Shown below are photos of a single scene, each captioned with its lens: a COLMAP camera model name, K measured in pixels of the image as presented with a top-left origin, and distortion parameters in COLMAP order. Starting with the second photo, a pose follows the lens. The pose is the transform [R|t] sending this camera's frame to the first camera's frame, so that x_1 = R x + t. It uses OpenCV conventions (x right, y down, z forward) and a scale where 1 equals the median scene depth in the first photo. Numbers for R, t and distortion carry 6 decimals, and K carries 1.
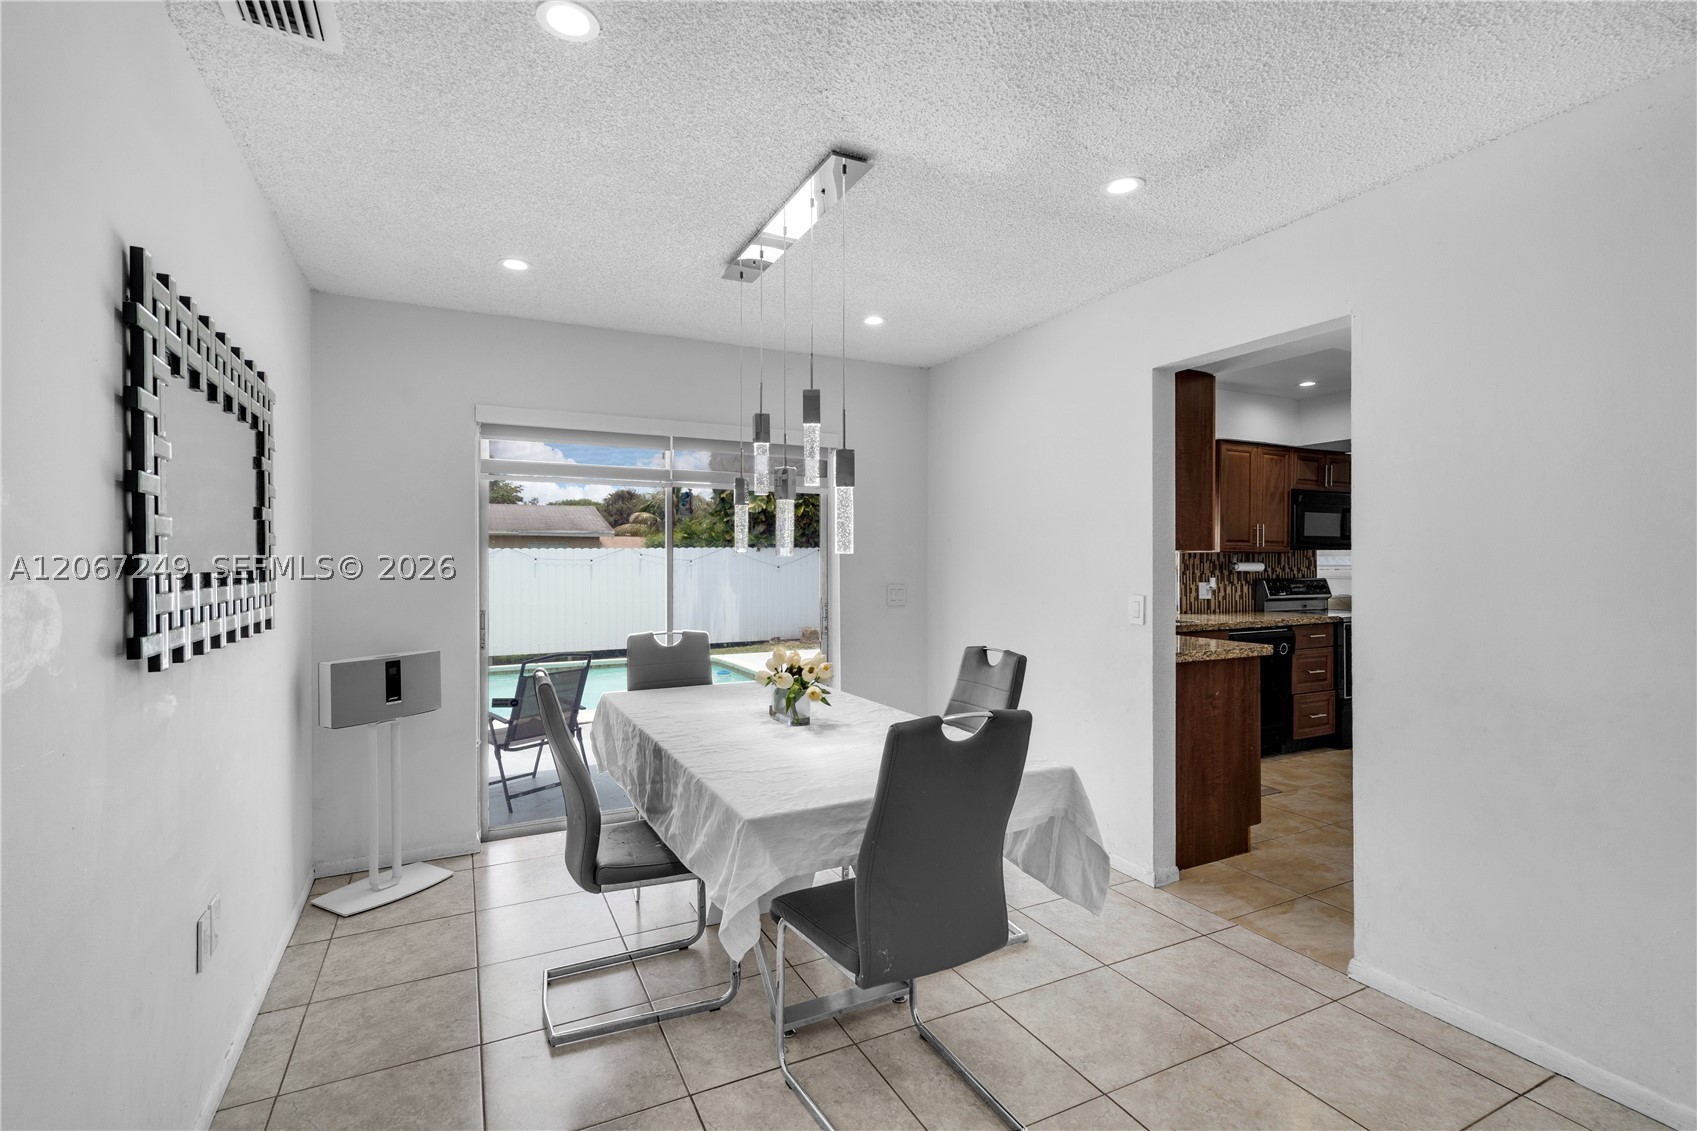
lens RADIAL K [[778.8, 0, 842.7], [0, 778.8, 558.8], [0, 0, 1]] dist [-0.009645, 0.000228]
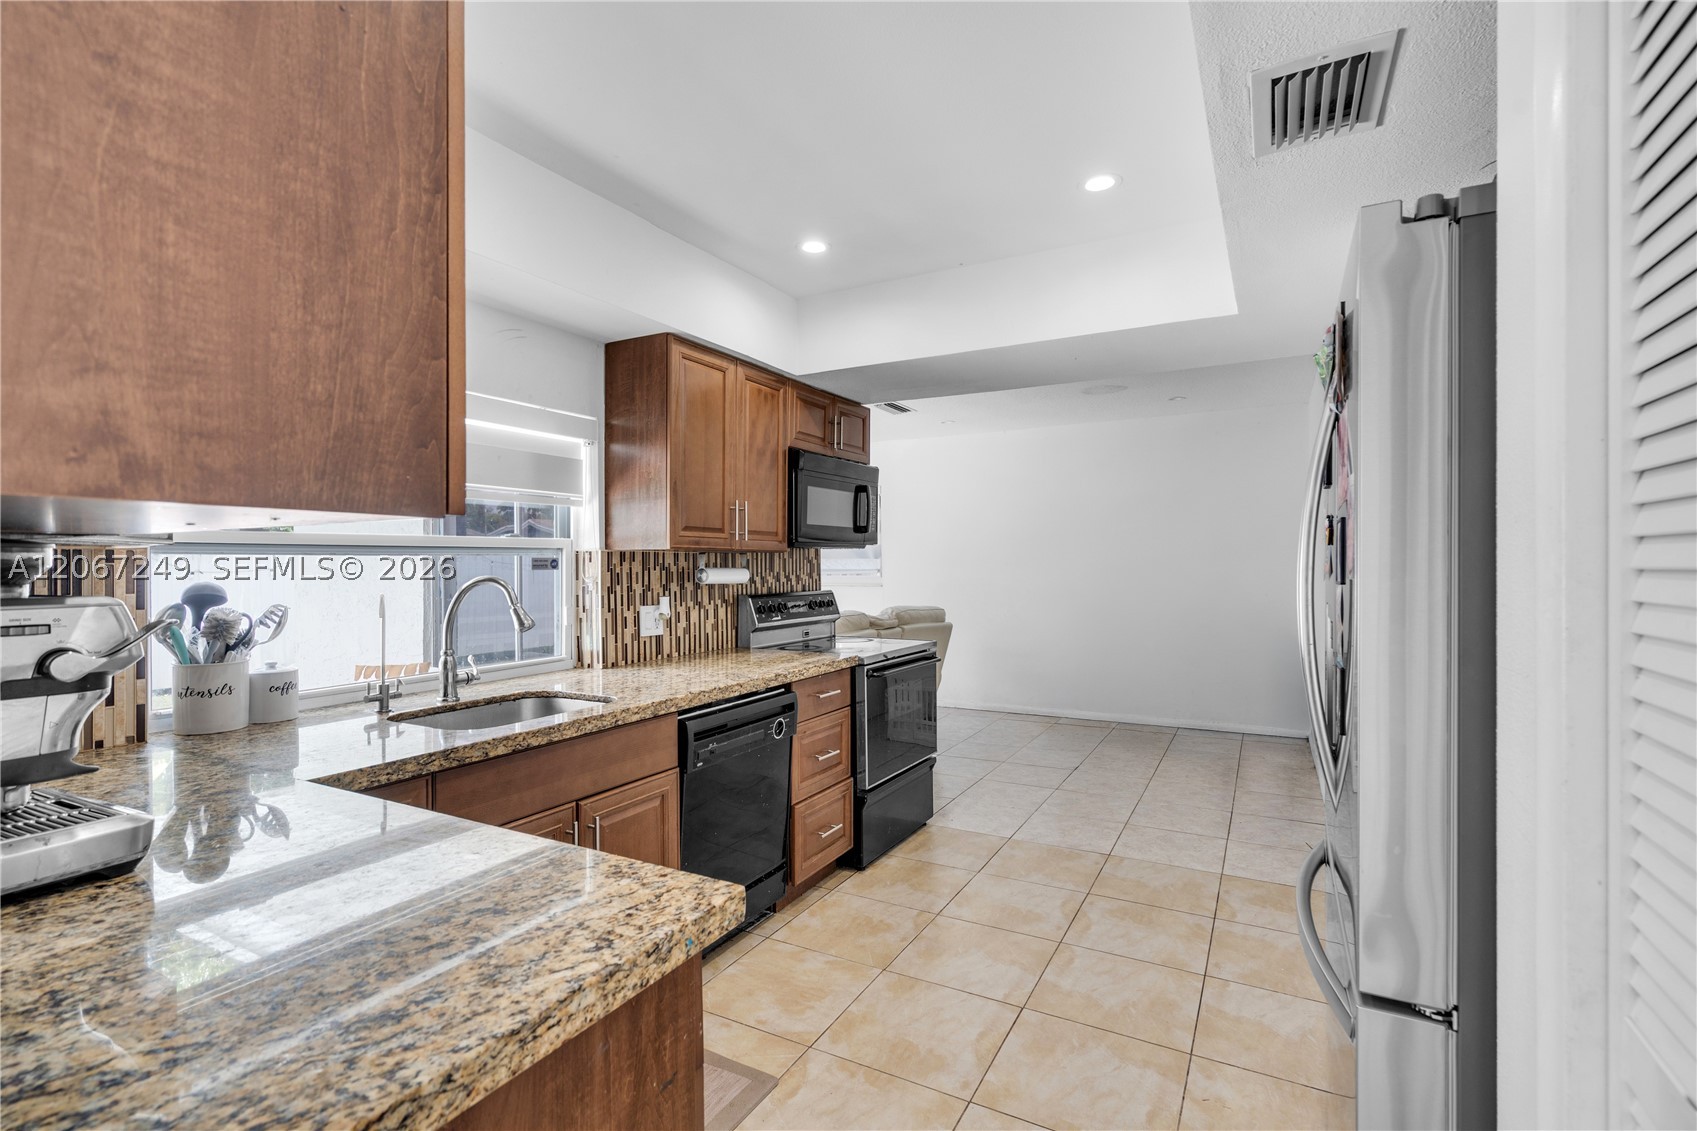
lens RADIAL K [[778.8, 0, 838.6], [0, 778.8, 567.7], [0, 0, 1]] dist [-0.009645, 0.000228]
pose [[0.828405, -0.008074, 0.560072, 0.265064], [0.003747, 0.999954, 0.008872, -0.000771], [-0.560118, -0.005251, 0.828396, 0.466600]]
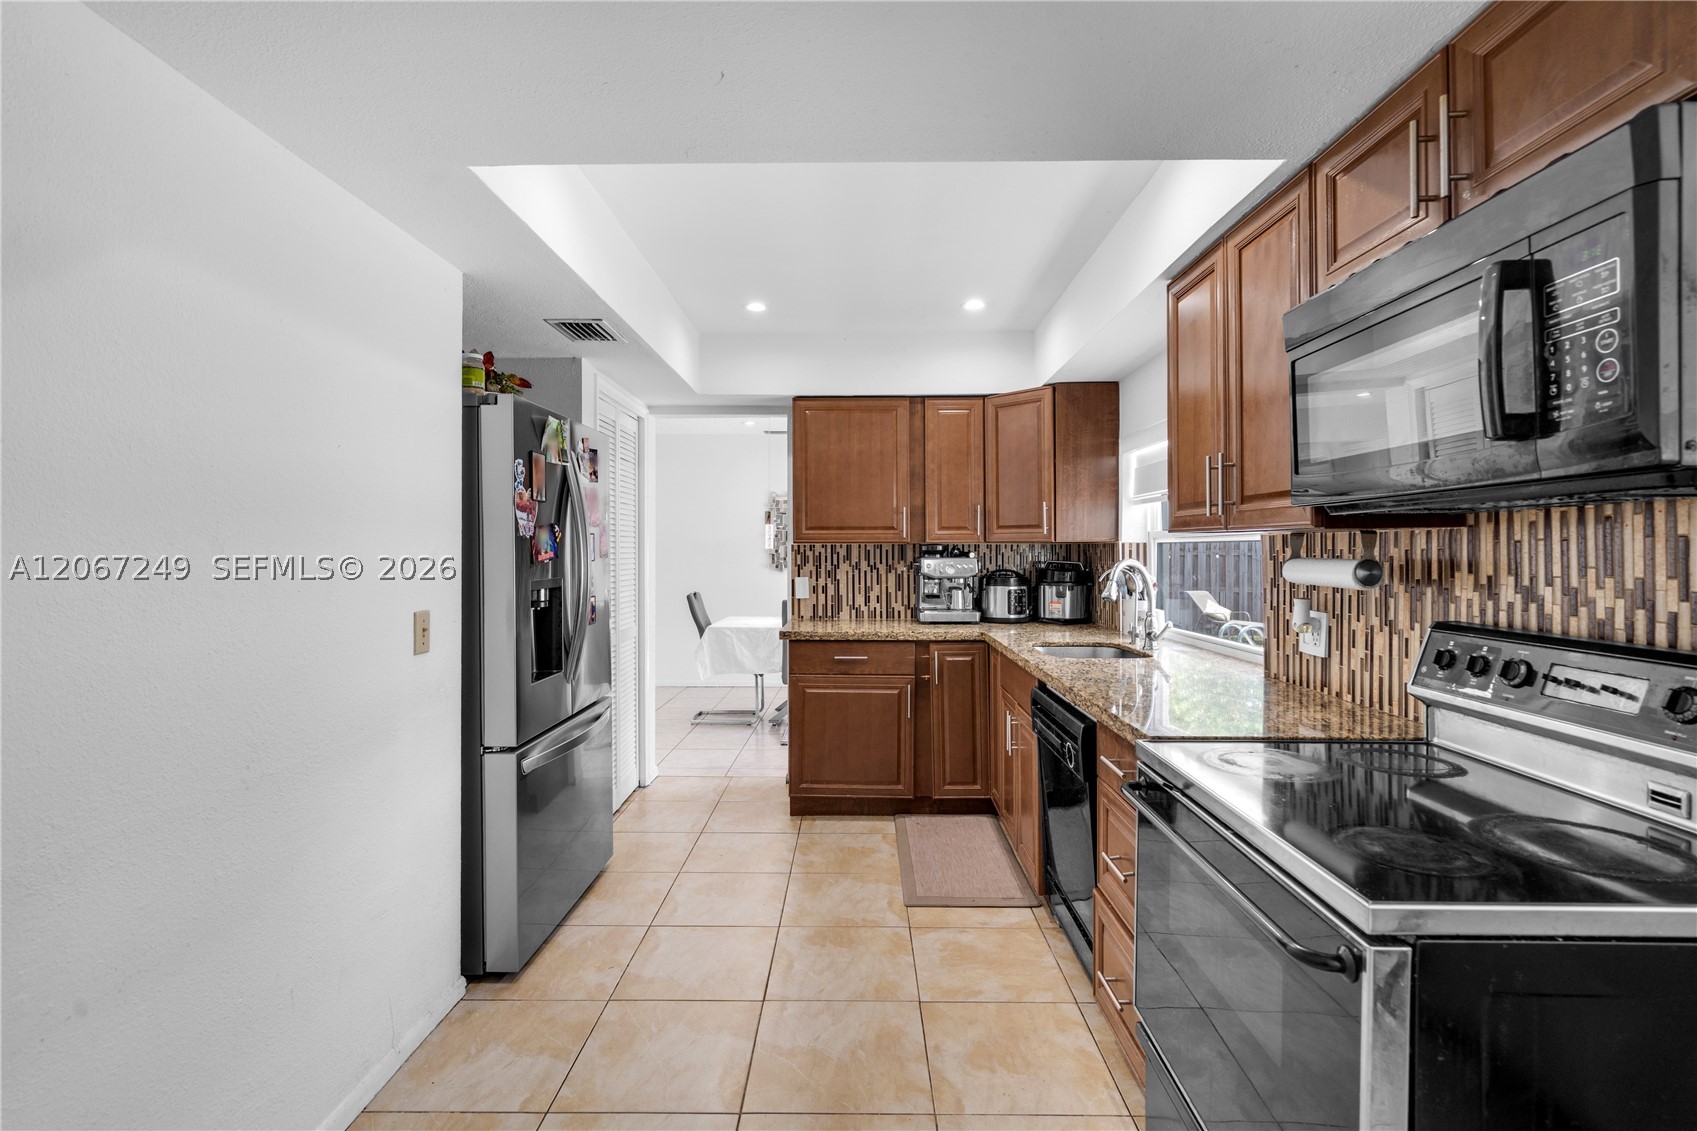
lens RADIAL K [[778.8, 0, 841.0], [0, 778.8, 552.0], [0, 0, 1]] dist [-0.009645, 0.000228]
pose [[-0.462285, 0.000387, -0.886731, 0.899380], [0.001614, 0.999999, -0.000405, 0.001258], [0.886730, -0.001618, -0.462285, 0.961820]]
